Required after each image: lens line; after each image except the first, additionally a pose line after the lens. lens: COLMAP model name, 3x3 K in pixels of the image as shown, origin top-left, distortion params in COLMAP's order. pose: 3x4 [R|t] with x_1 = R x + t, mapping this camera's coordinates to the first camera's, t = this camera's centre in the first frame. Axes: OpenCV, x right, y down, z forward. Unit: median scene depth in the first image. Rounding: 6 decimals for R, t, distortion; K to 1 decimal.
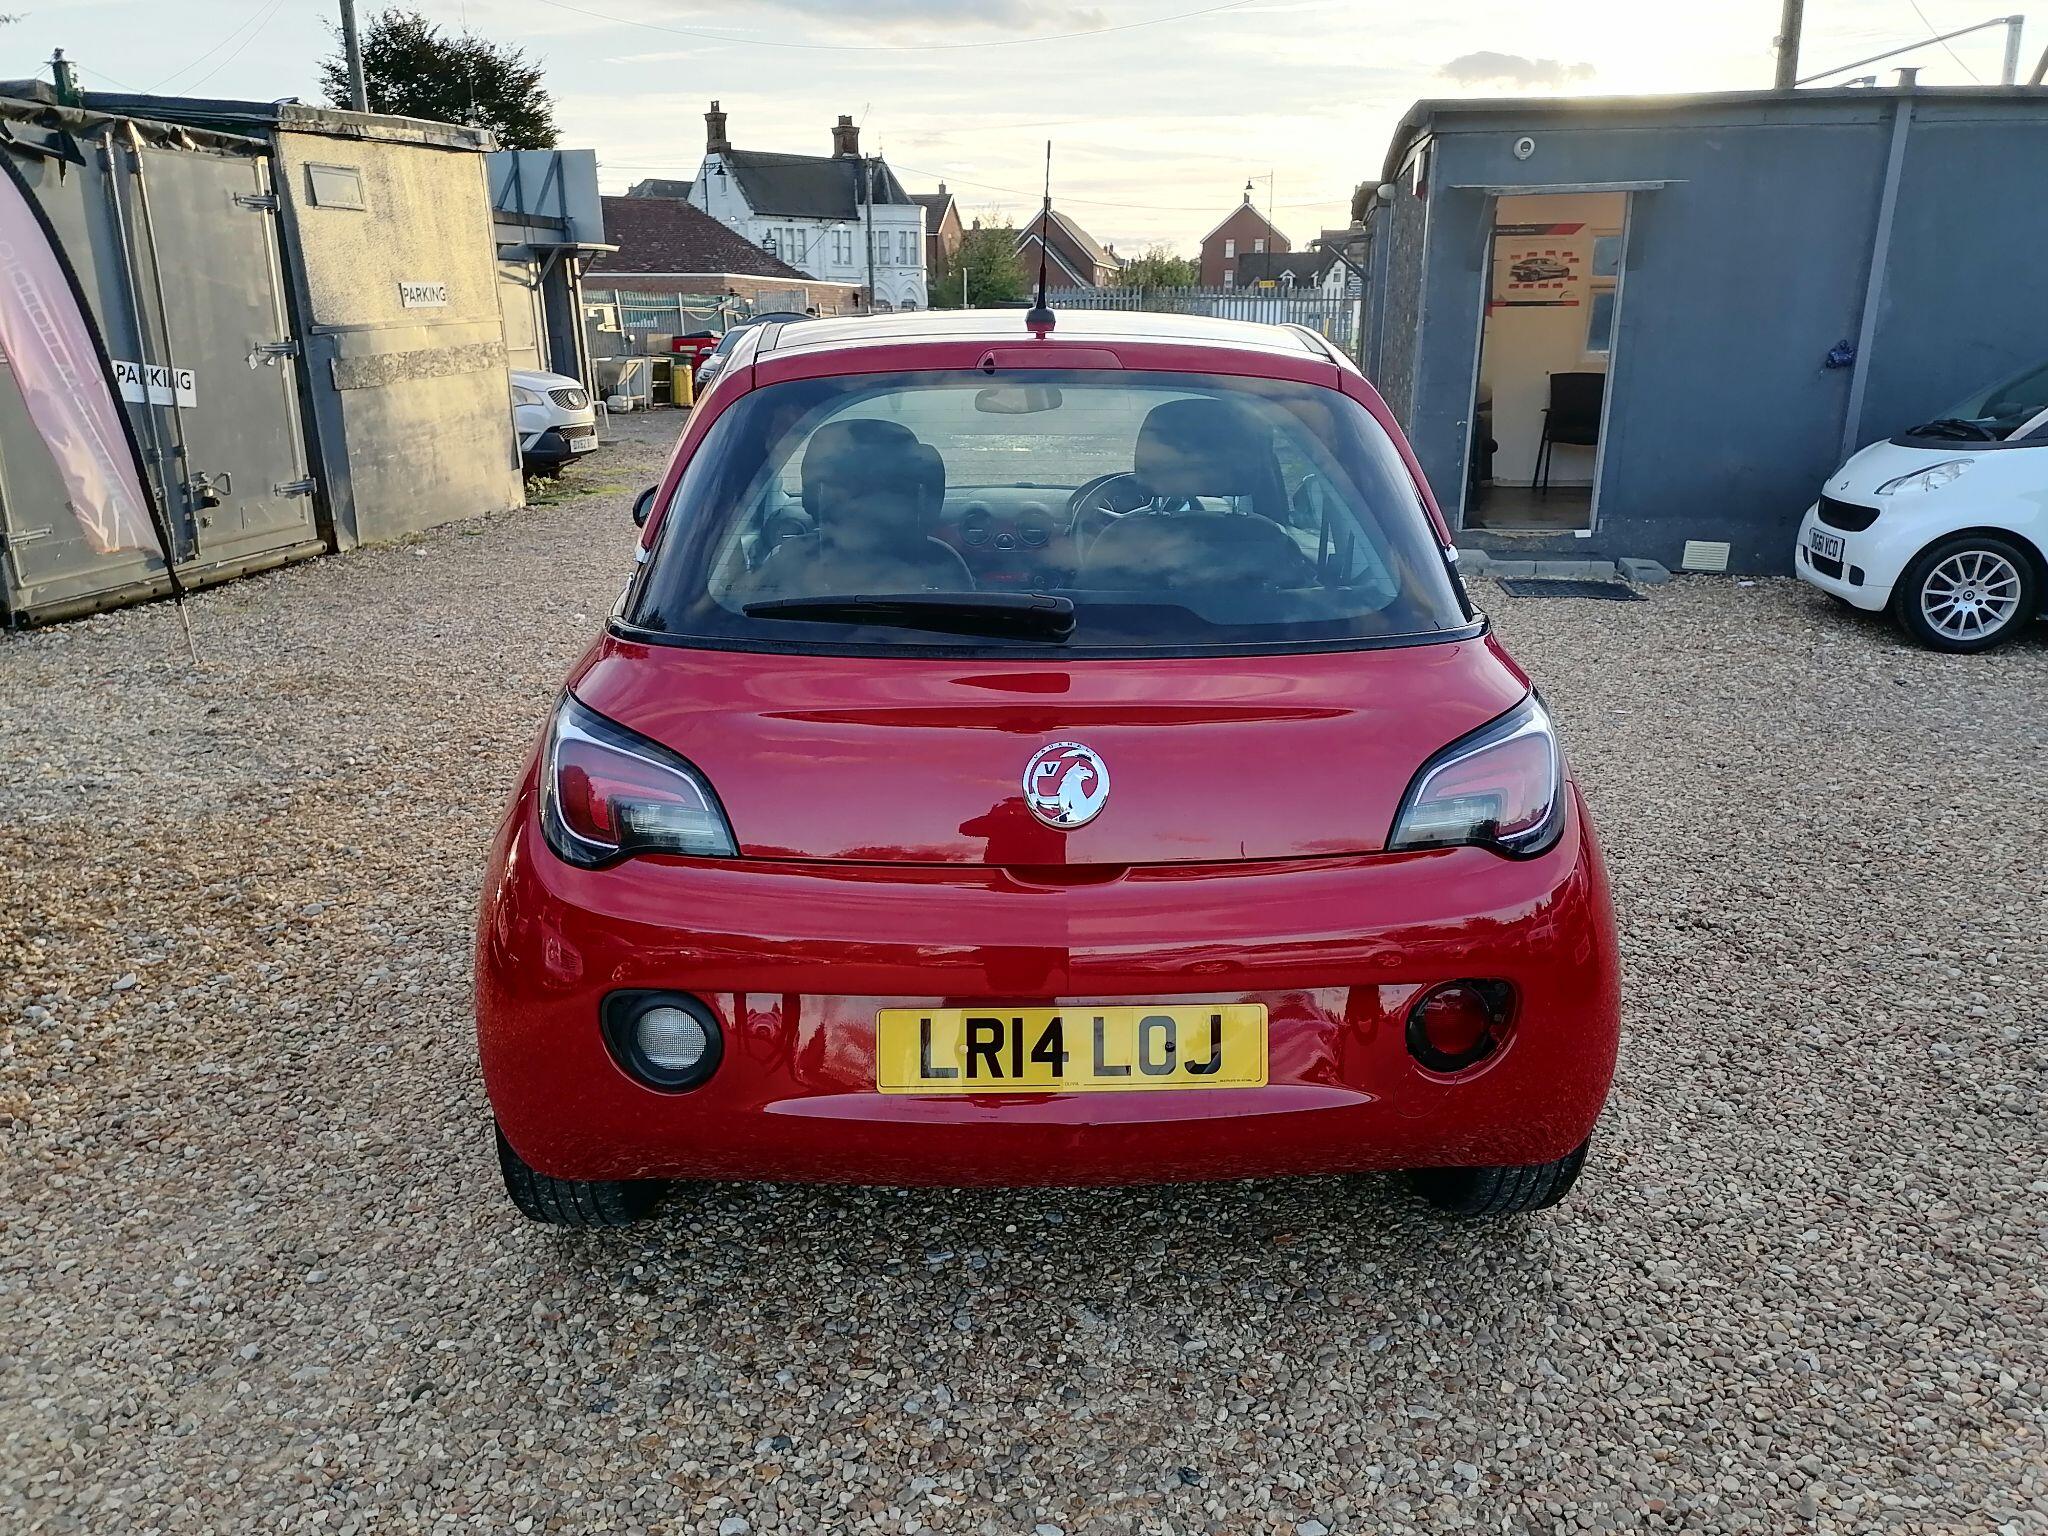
lens RADIAL K [[1599.9, 0, 1039.5], [0, 1599.9, 832.8], [0, 0, 1]] dist [0.027991, -0.010374]
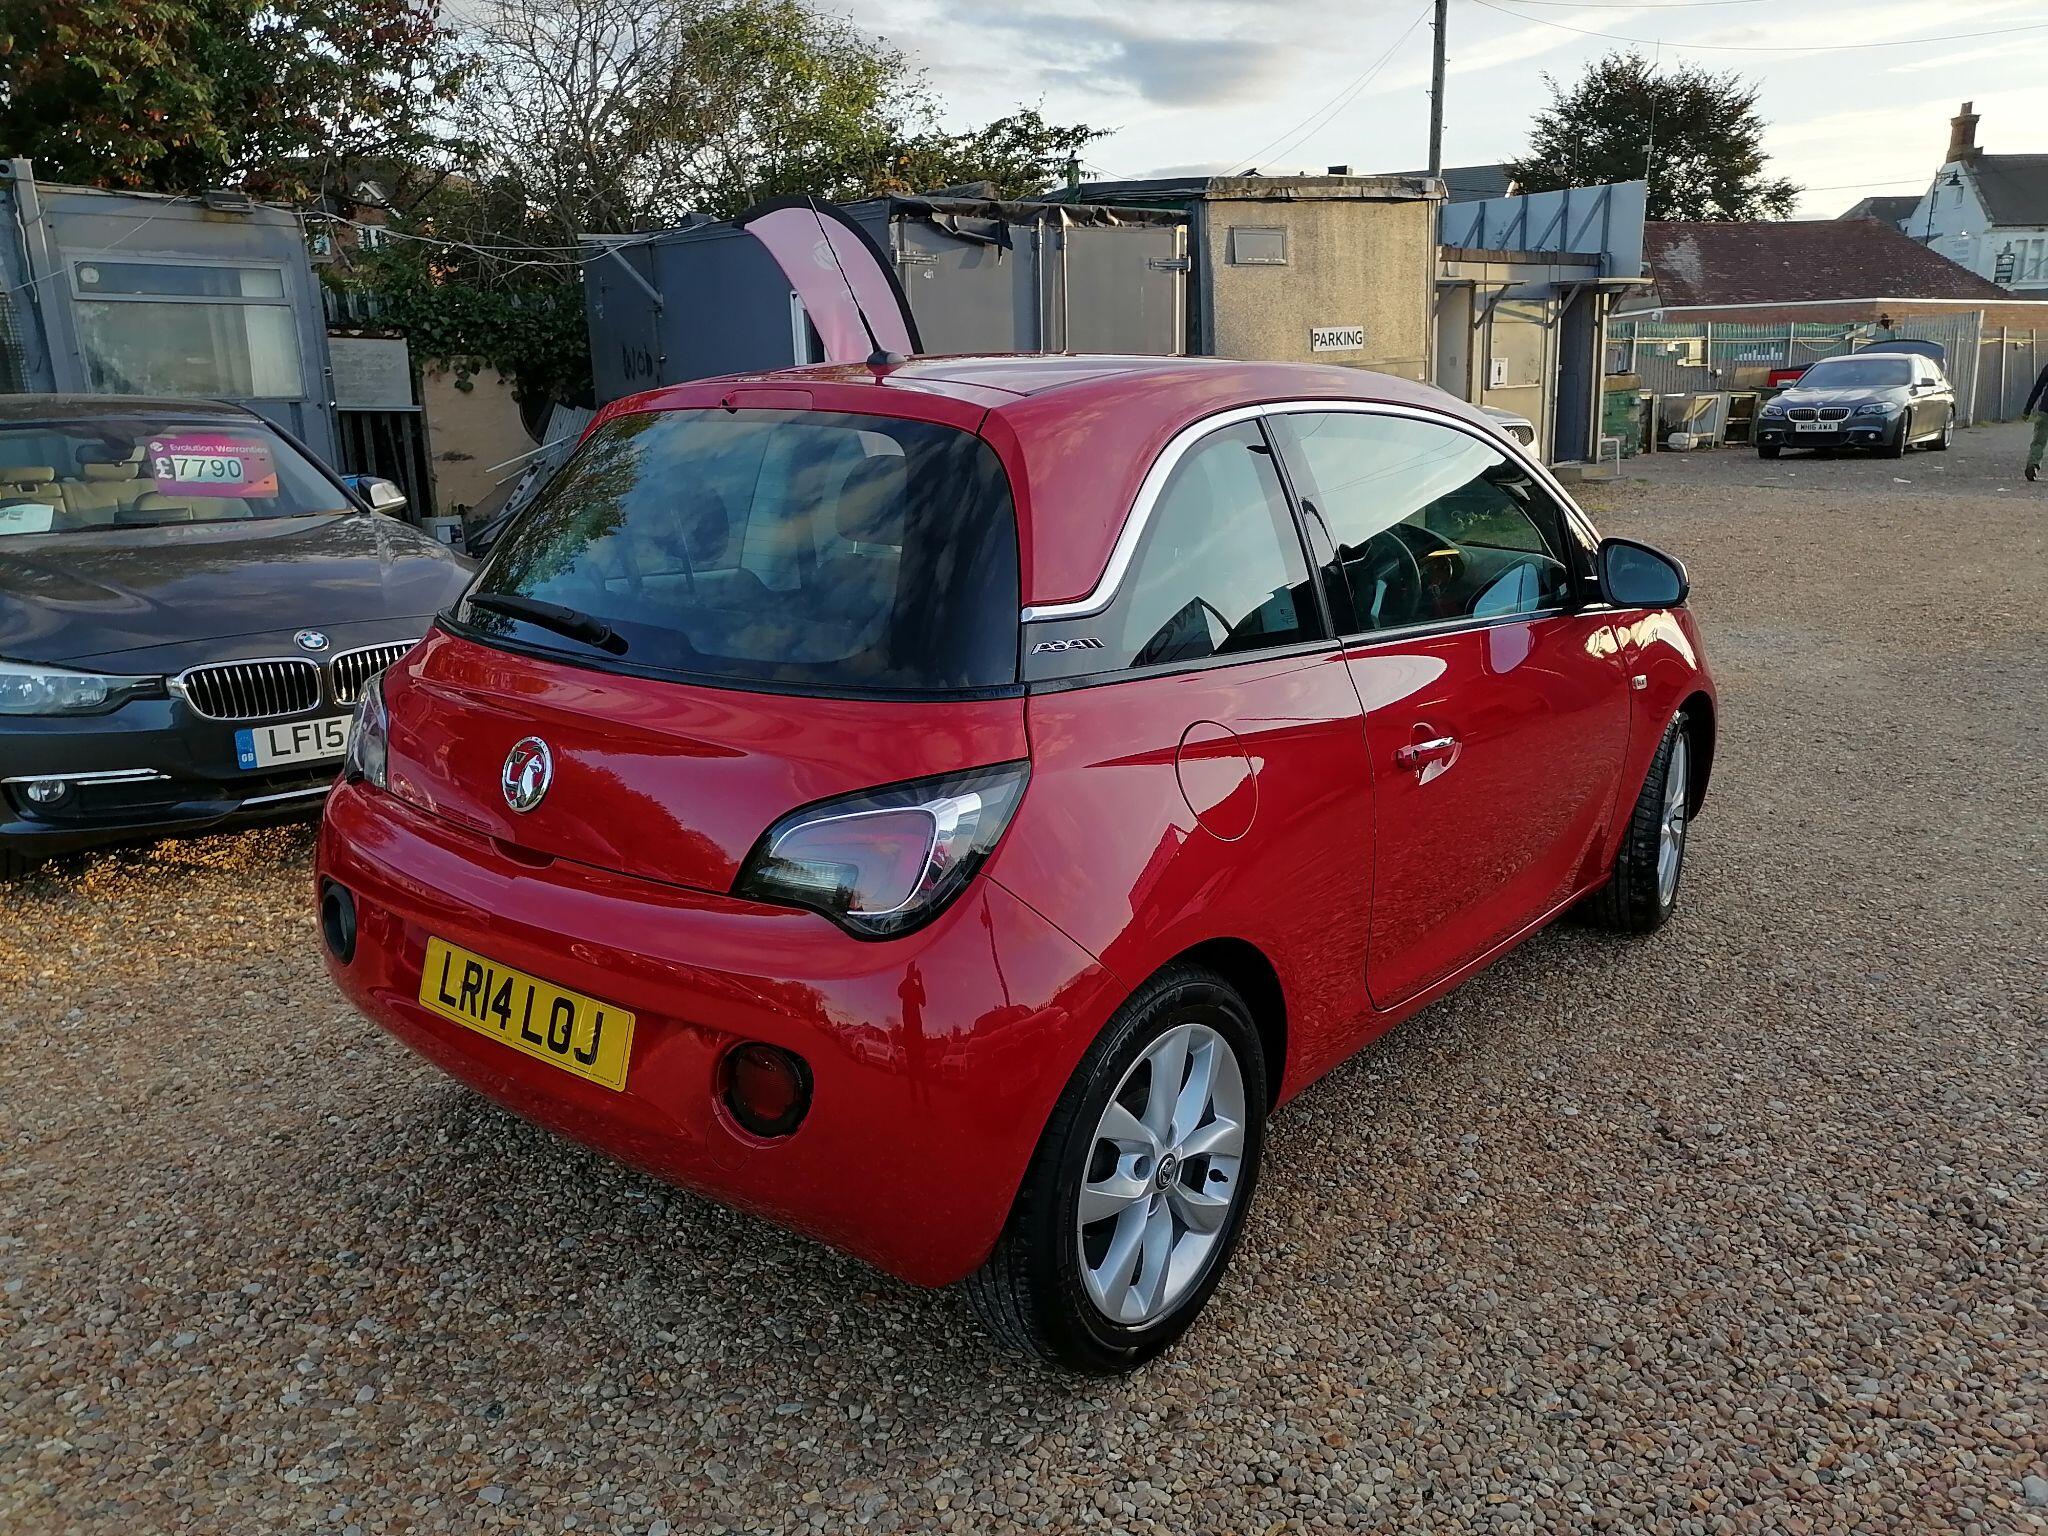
lens RADIAL K [[1572.4, 0, 1020.3], [0, 1572.4, 854.8], [0, 0, 1]] dist [0.037058, -0.006253]
pose [[0.738160, 0.187353, -0.648088, 0.582699], [-0.190424, 0.979463, 0.066260, -0.066346], [0.647192, 0.074502, 0.758677, 0.225177]]
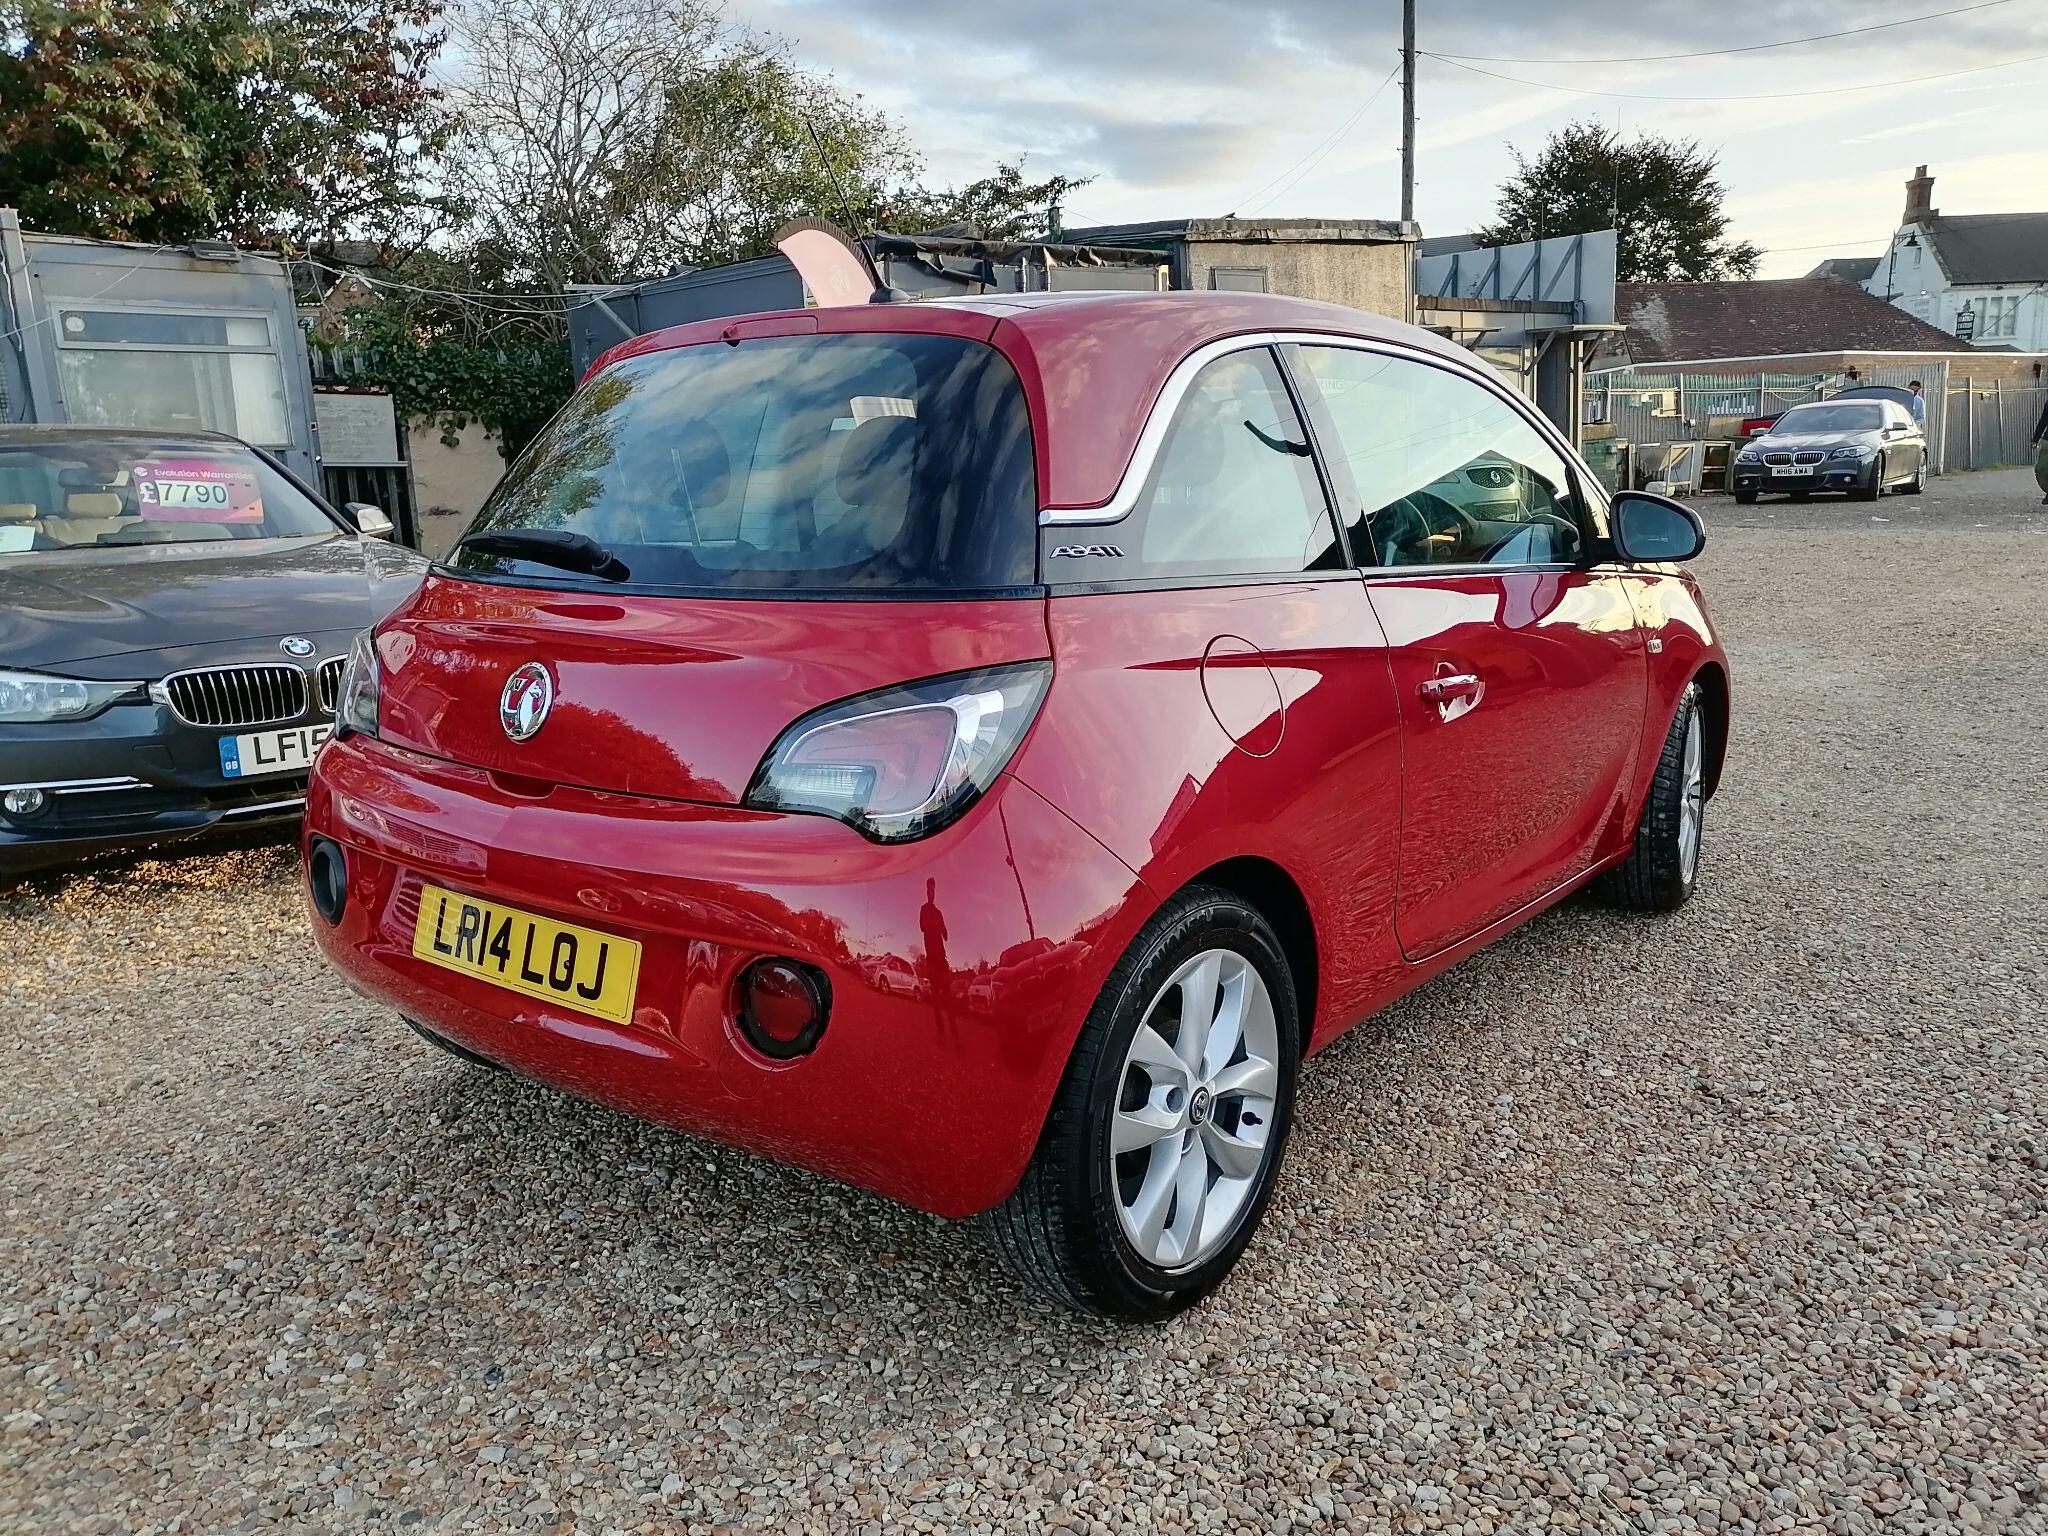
lens RADIAL K [[1576.4, 0, 1020.3], [0, 1576.4, 850.9], [0, 0, 1]] dist [0.038367, -0.005472]
pose [[0.746779, 0.140926, -0.649970, 0.567412], [-0.172286, 0.984923, 0.015603, -0.003096], [0.642369, 0.100329, 0.759800, 0.239558]]
